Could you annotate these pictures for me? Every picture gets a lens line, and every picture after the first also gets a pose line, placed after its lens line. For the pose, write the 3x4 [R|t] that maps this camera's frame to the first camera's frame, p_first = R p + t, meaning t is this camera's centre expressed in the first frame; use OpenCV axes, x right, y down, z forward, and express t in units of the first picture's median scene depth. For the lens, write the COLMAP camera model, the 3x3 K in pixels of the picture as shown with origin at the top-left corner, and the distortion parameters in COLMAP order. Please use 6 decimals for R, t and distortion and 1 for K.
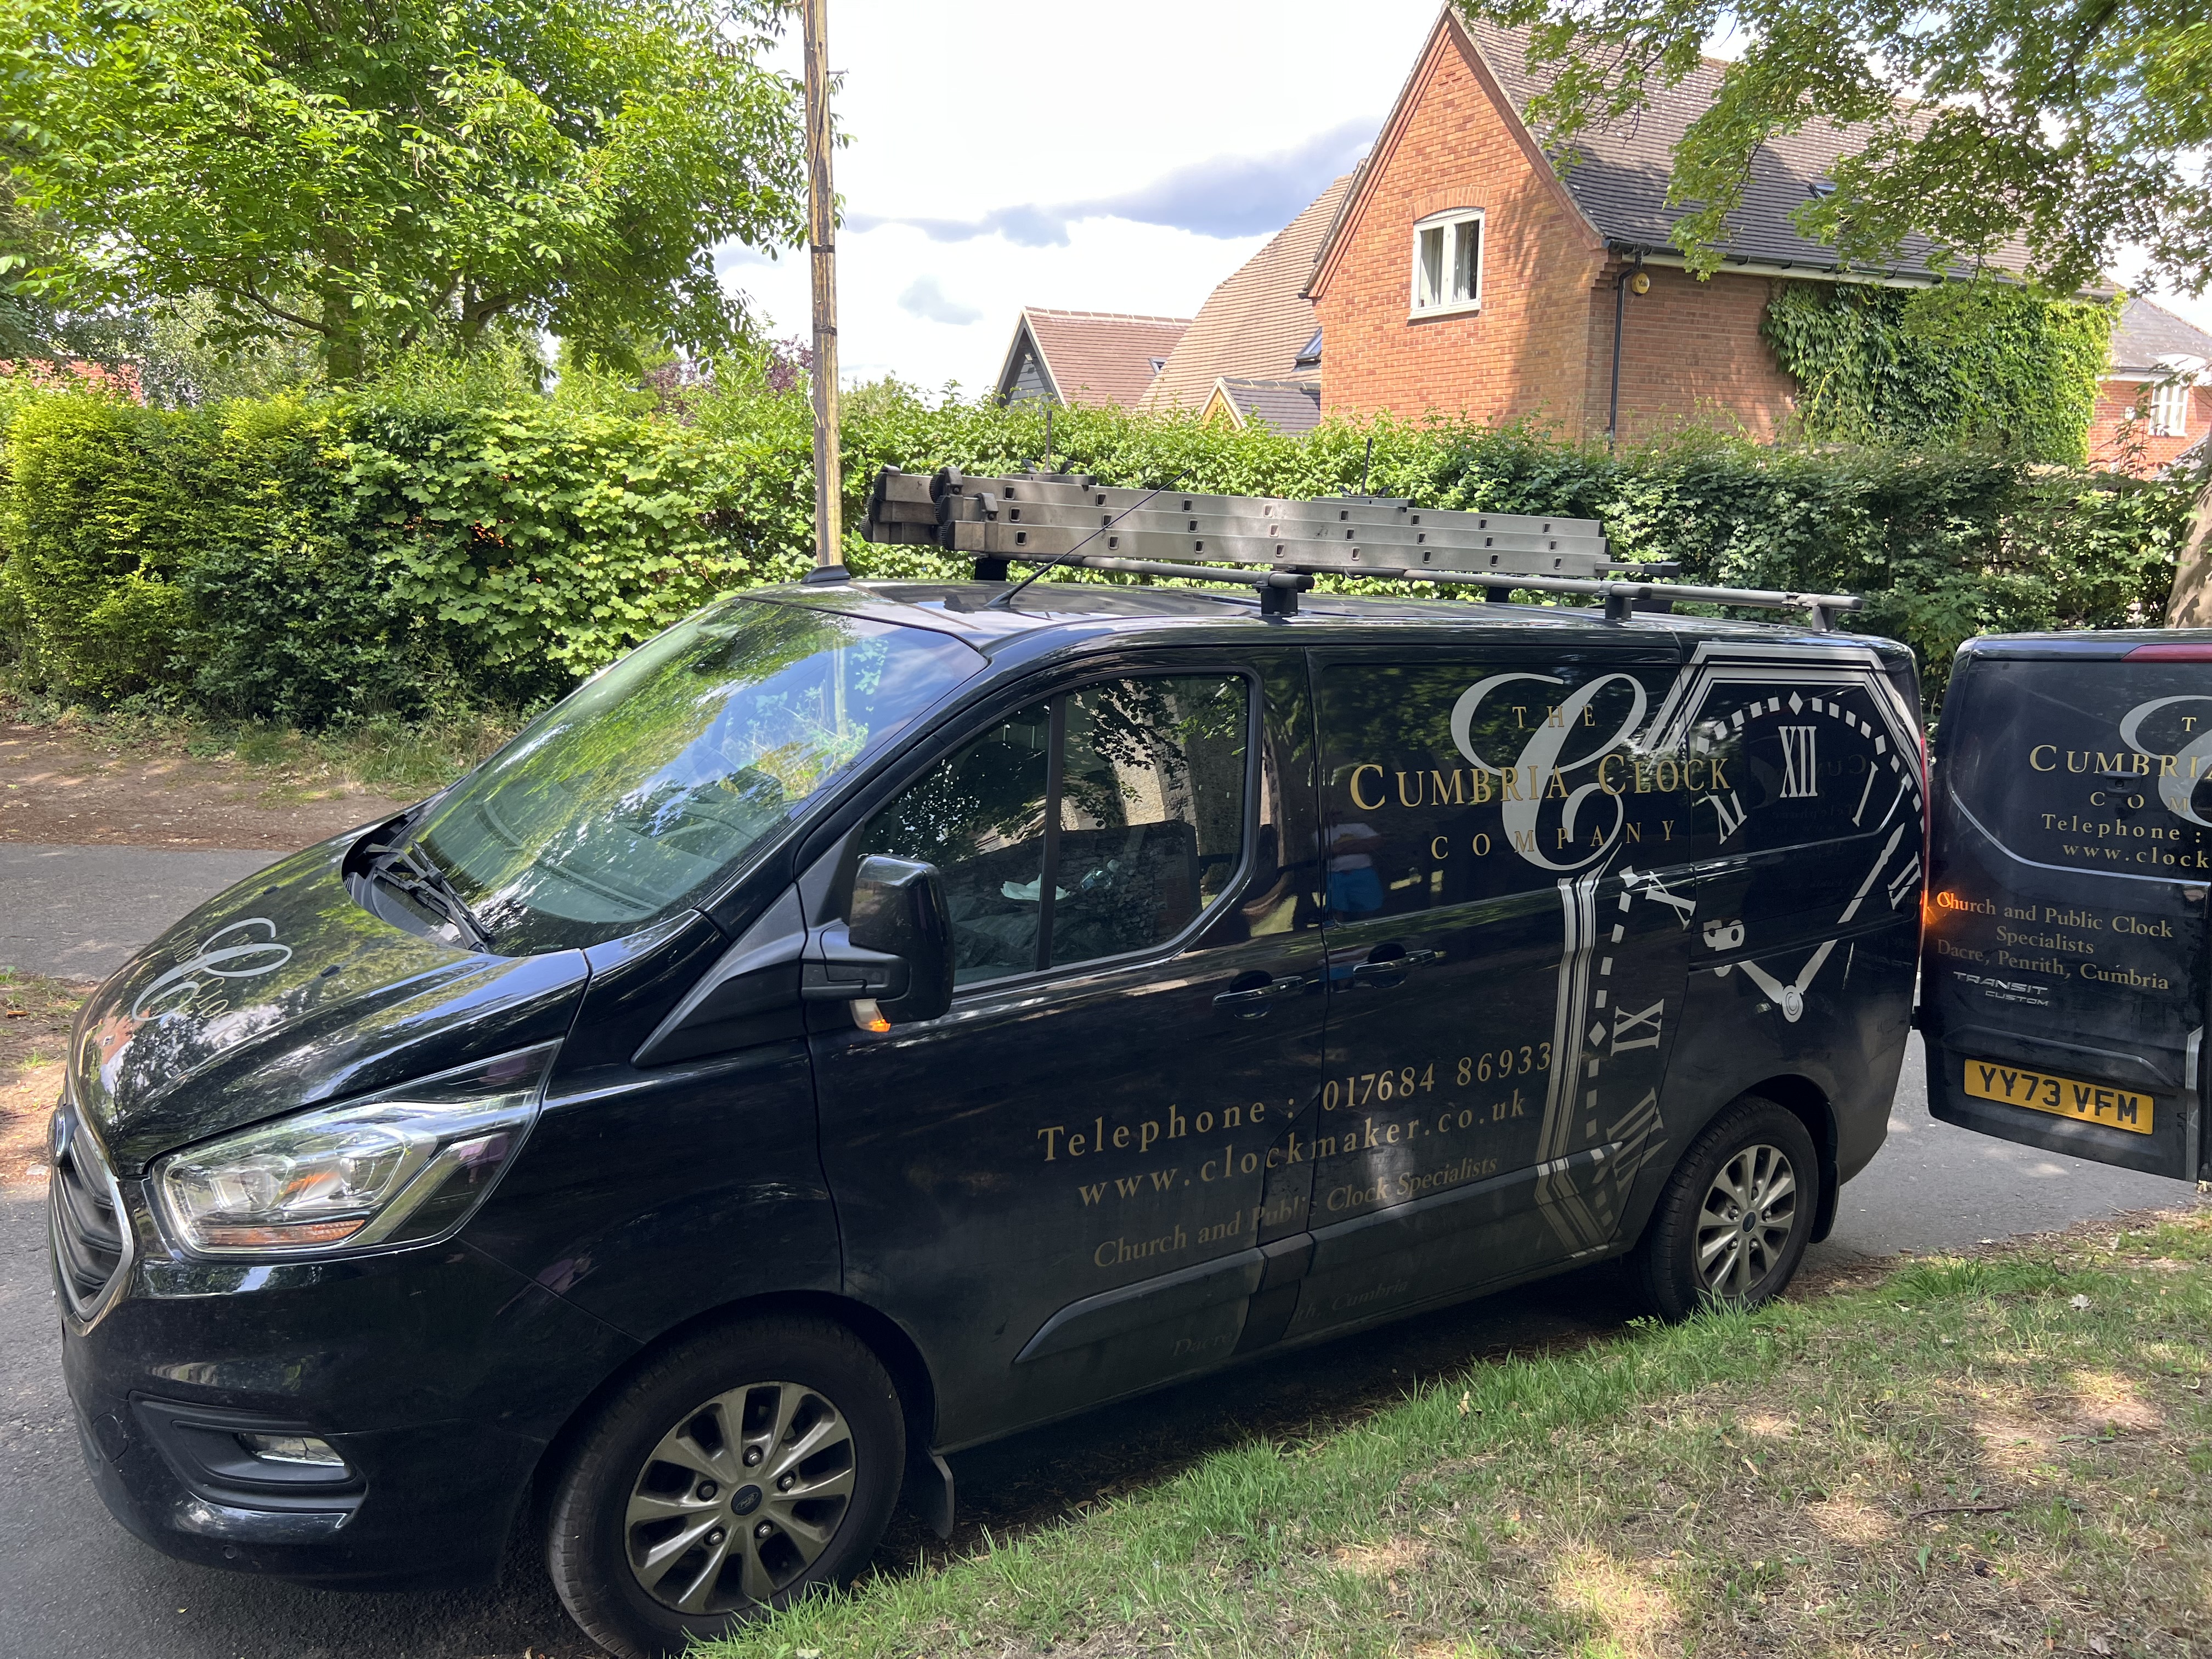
lens RADIAL K [[1684.1, 0, 1101.4], [0, 1684.1, 832.4], [0, 0, 1]] dist [0.052844, -0.054435]
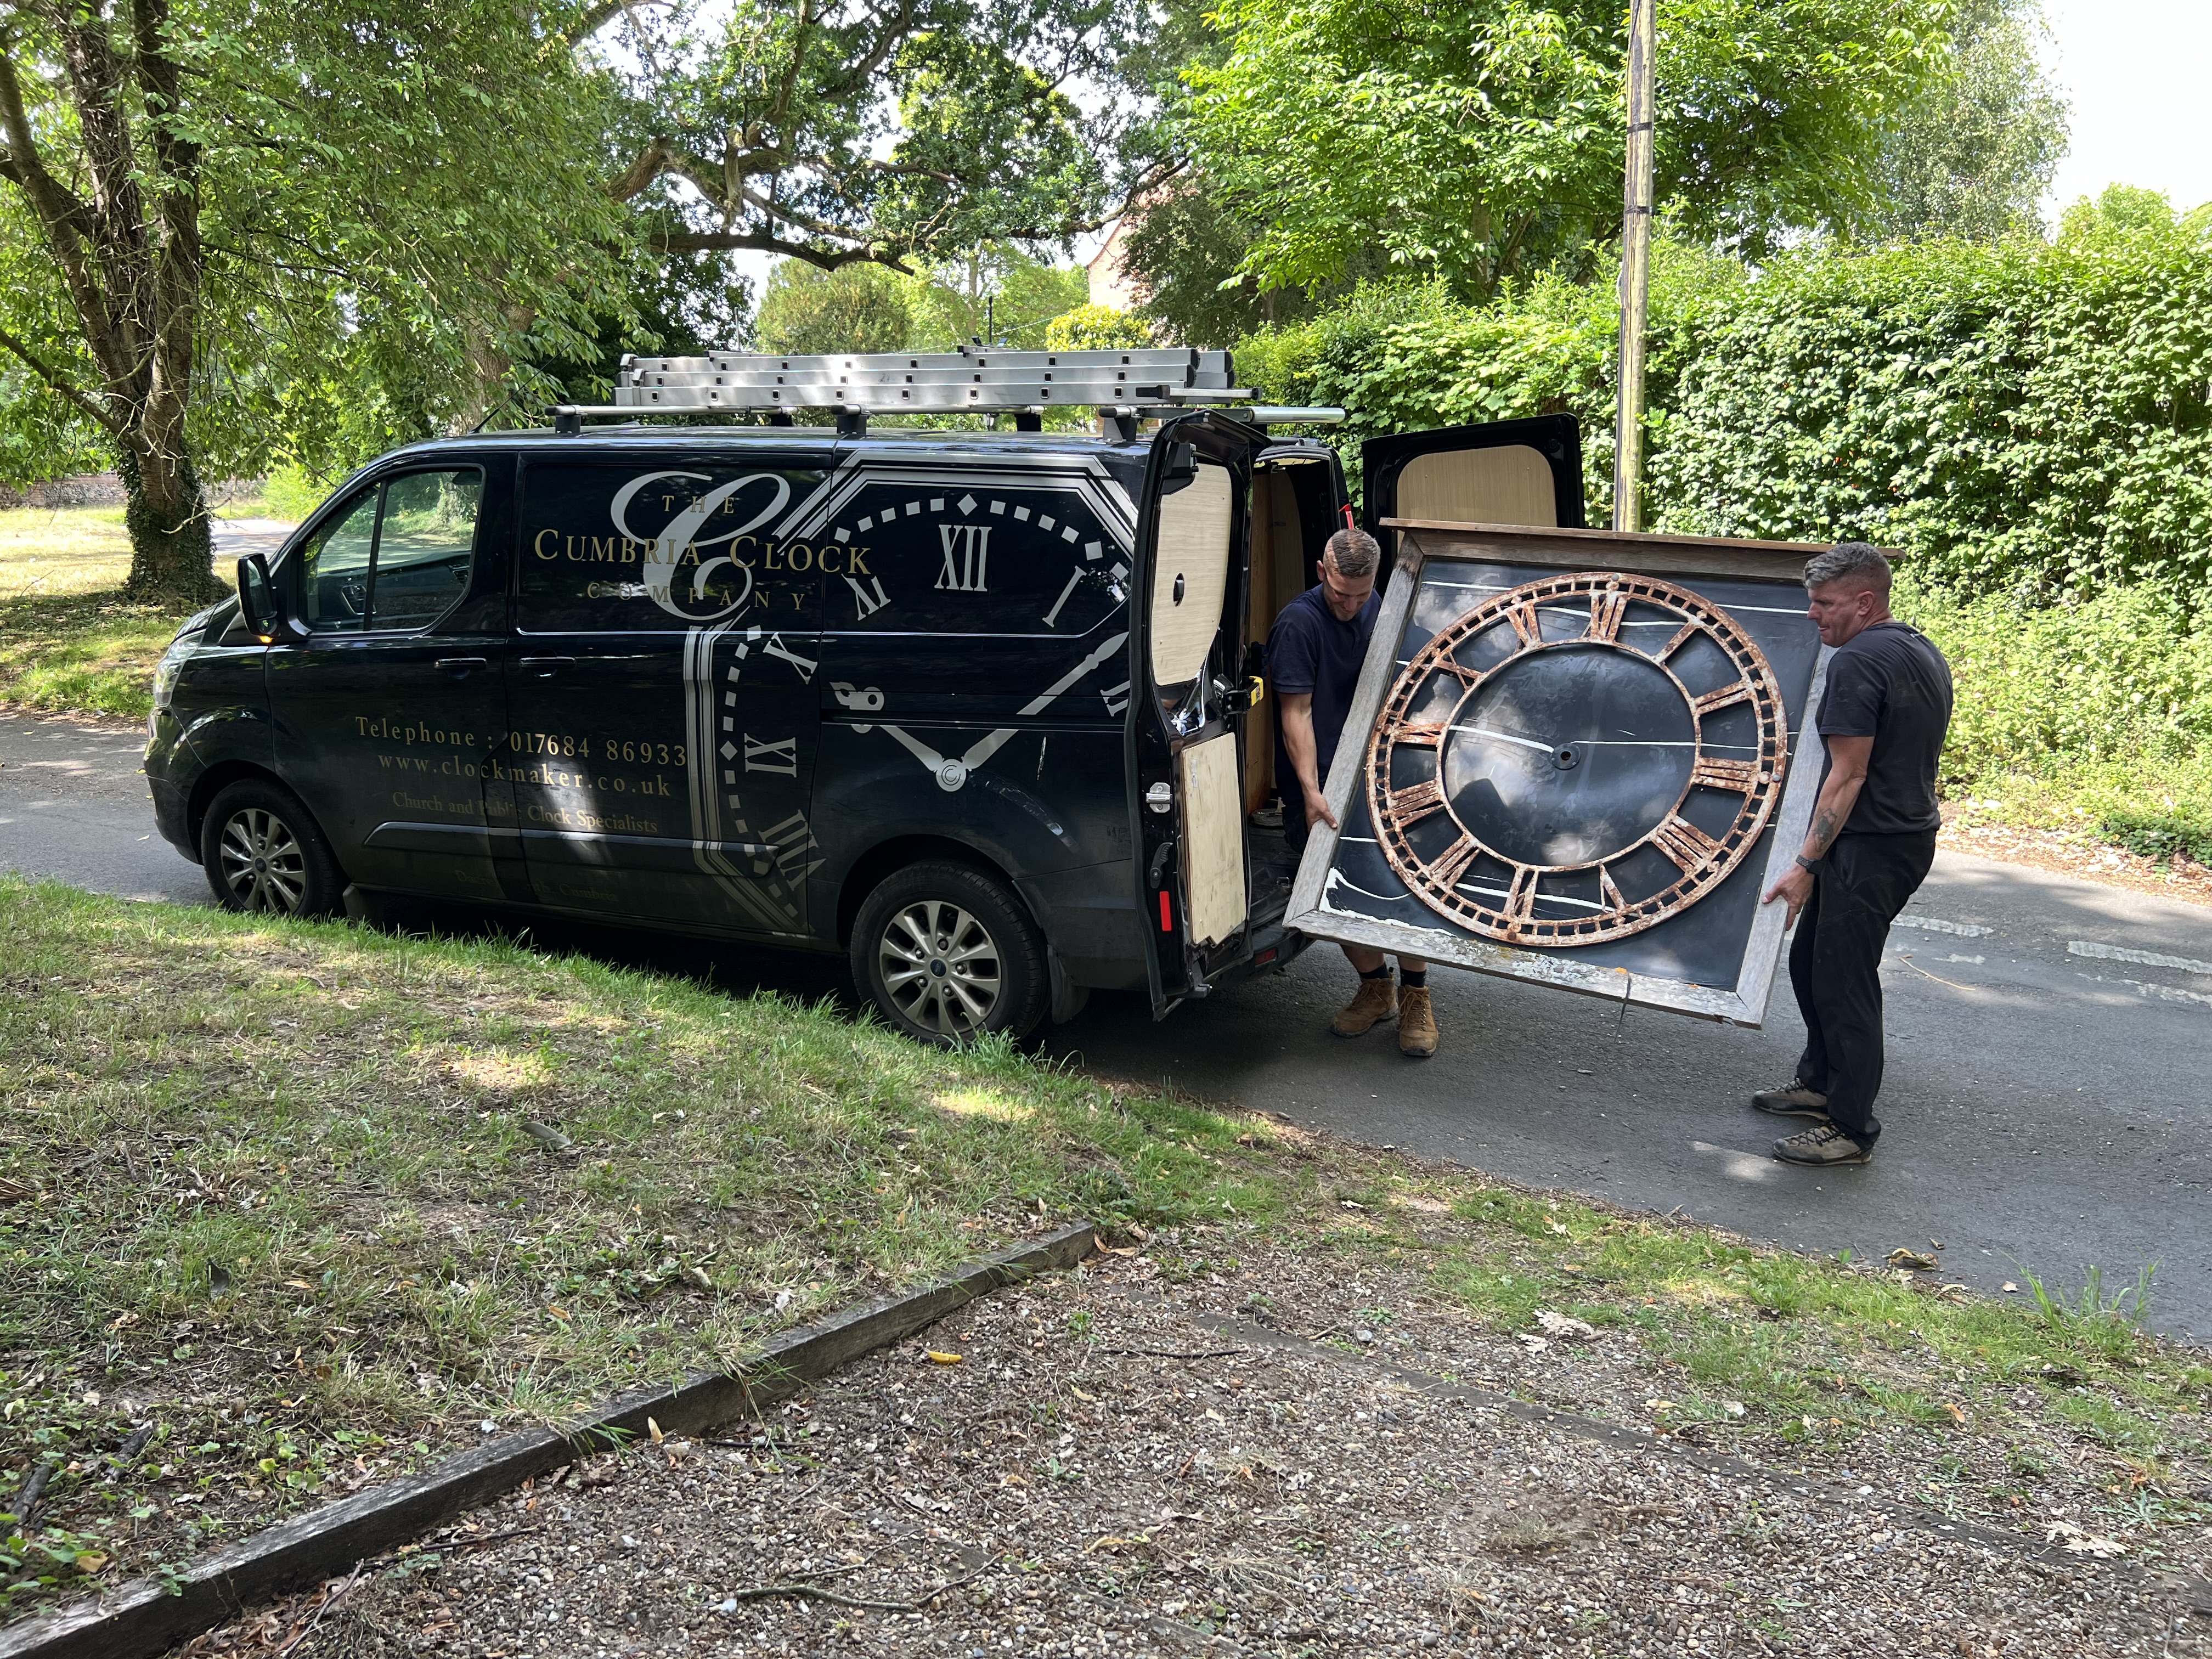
lens RADIAL K [[1684.1, 0, 1090.4], [0, 1684.1, 826.7], [0, 0, 1]] dist [0.052844, -0.054435]
pose [[0.542458, 0.146094, -0.827282, 1.514995], [-0.116184, 0.988346, 0.098354, 0.015465], [0.832010, 0.042764, 0.553110, 0.501538]]
